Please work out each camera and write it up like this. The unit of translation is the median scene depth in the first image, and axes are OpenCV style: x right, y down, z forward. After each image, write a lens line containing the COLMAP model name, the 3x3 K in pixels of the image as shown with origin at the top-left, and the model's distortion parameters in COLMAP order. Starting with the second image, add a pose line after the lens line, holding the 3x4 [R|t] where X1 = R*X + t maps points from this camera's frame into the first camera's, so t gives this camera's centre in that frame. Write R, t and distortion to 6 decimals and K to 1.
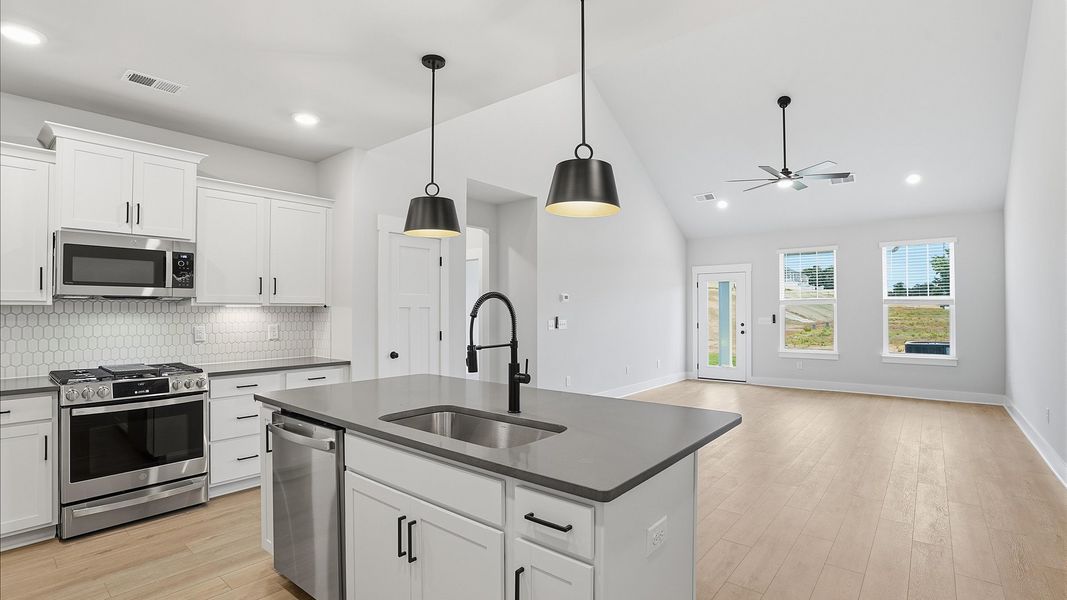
lens RADIAL K [[489.2, 0, 526.6], [0, 489.2, 304.5], [0, 0, 1]] dist [-0.047227, 0.012689]
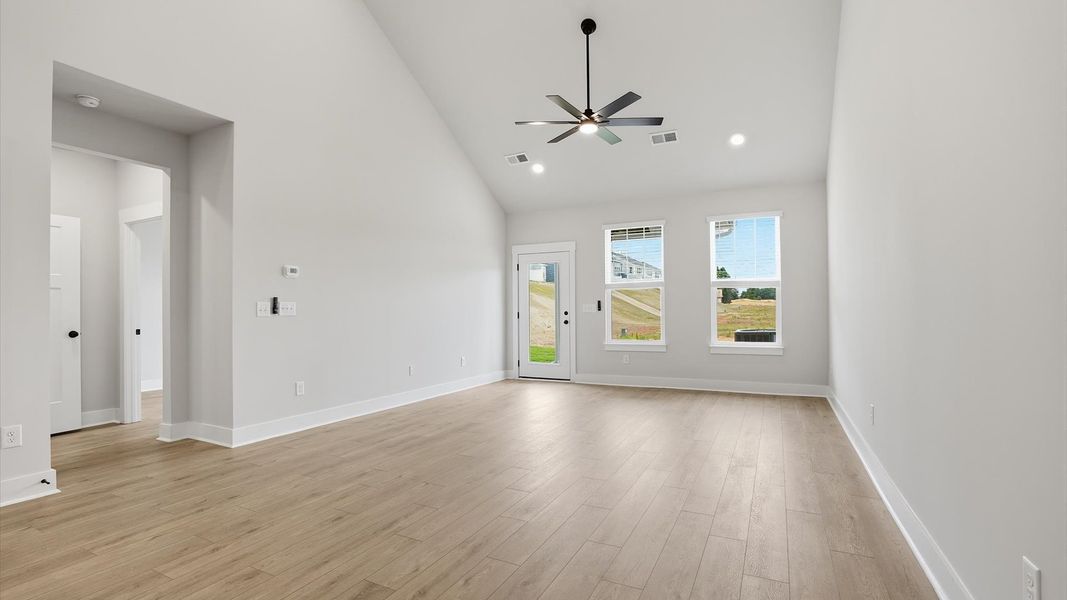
lens RADIAL K [[489.2, 0, 530.4], [0, 489.2, 307.0], [0, 0, 1]] dist [-0.047227, 0.012689]
pose [[0.972782, -0.004715, 0.231673, 0.398583], [0.003538, 0.999979, 0.005495, 0.055500], [-0.231694, -0.004526, 0.972778, 0.382135]]
